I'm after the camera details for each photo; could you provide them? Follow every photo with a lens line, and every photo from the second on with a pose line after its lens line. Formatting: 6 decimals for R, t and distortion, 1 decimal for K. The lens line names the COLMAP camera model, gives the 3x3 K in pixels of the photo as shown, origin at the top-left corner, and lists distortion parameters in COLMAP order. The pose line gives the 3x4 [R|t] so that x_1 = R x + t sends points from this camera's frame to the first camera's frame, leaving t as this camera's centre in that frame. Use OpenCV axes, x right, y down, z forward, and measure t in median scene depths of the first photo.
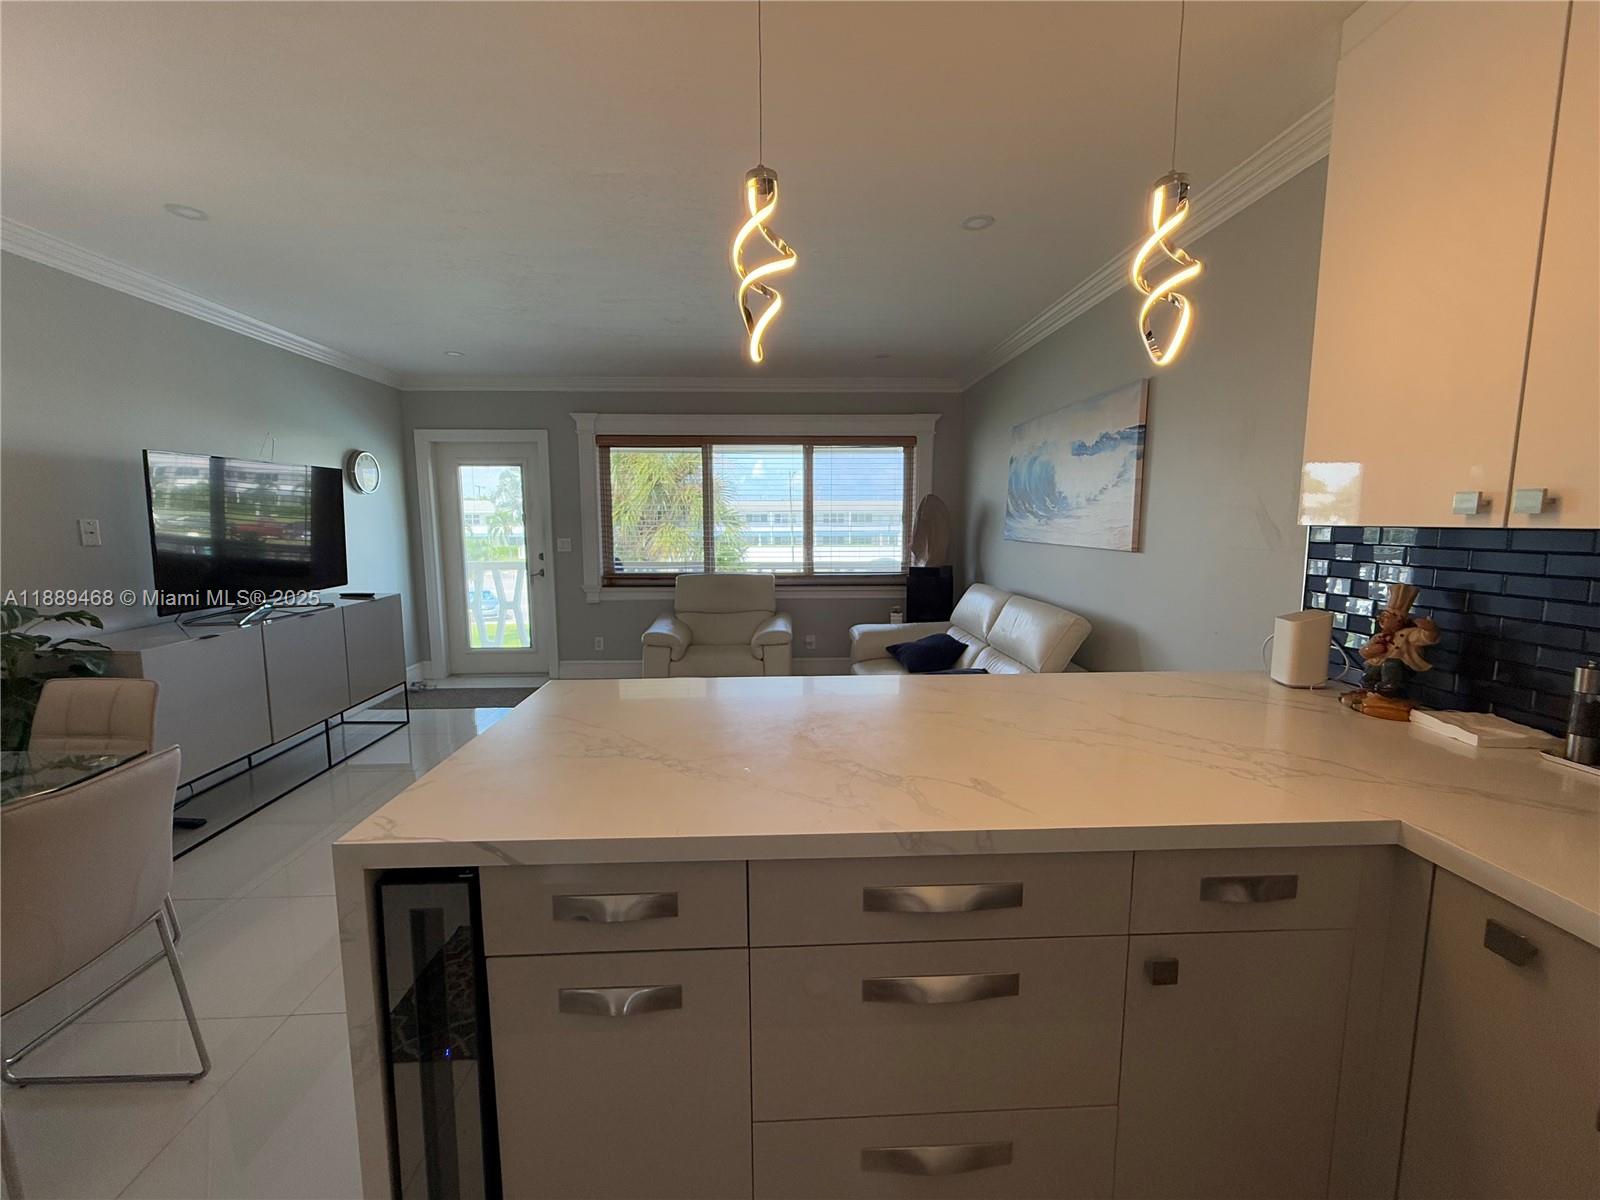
lens RADIAL K [[636.8, 0, 791.4], [0, 636.8, 598.1], [0, 0, 1]] dist [-0.001298, 0.000012]
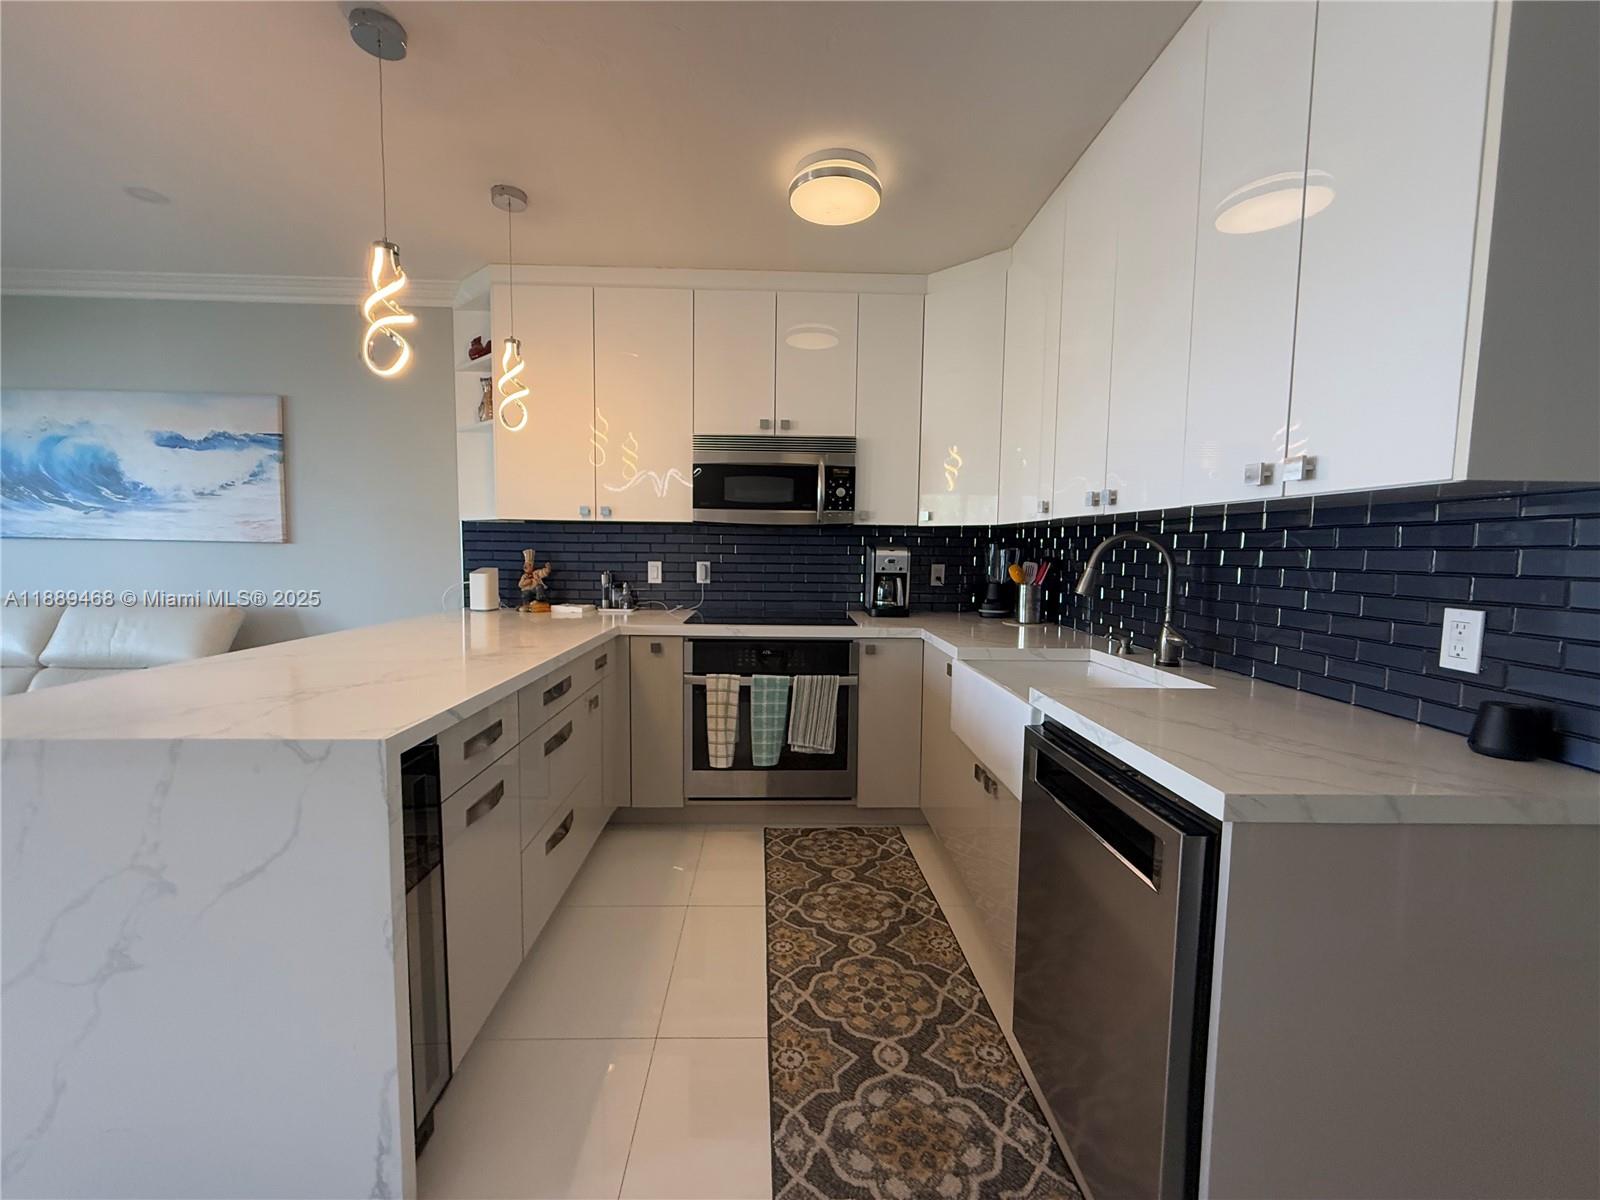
lens RADIAL K [[636.8, 0, 791.4], [0, 636.8, 598.1], [0, 0, 1]] dist [-0.001298, 0.000012]
pose [[0.013032, -0.076425, 0.996990, -0.965846], [0.105500, 0.991615, 0.074634, 0.060104], [-0.994334, 0.104209, 0.020986, 0.108545]]
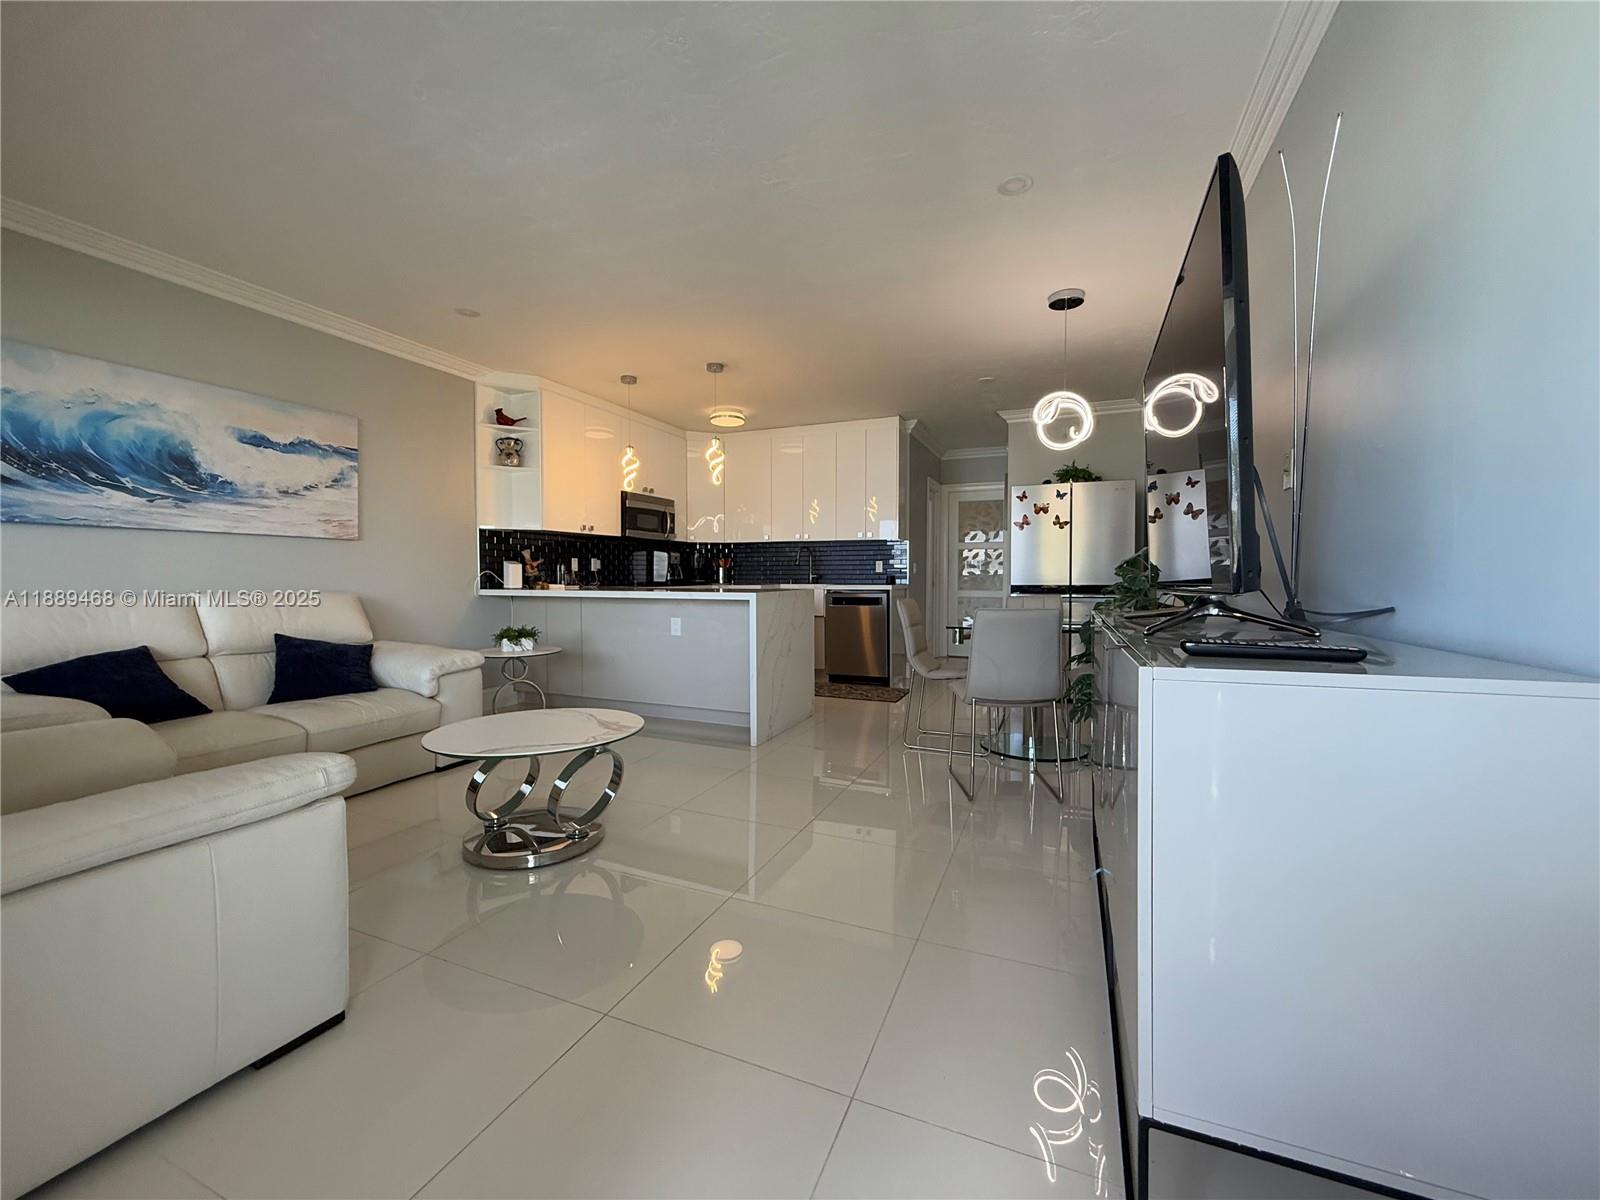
lens RADIAL K [[636.8, 0, 791.4], [0, 636.8, 598.1], [0, 0, 1]] dist [-0.001298, 0.000012]
pose [[-0.902098, -0.013764, 0.431312, -1.427267], [0.054318, 0.987920, 0.145134, -0.152877], [-0.428099, 0.154353, -0.890453, 2.909670]]
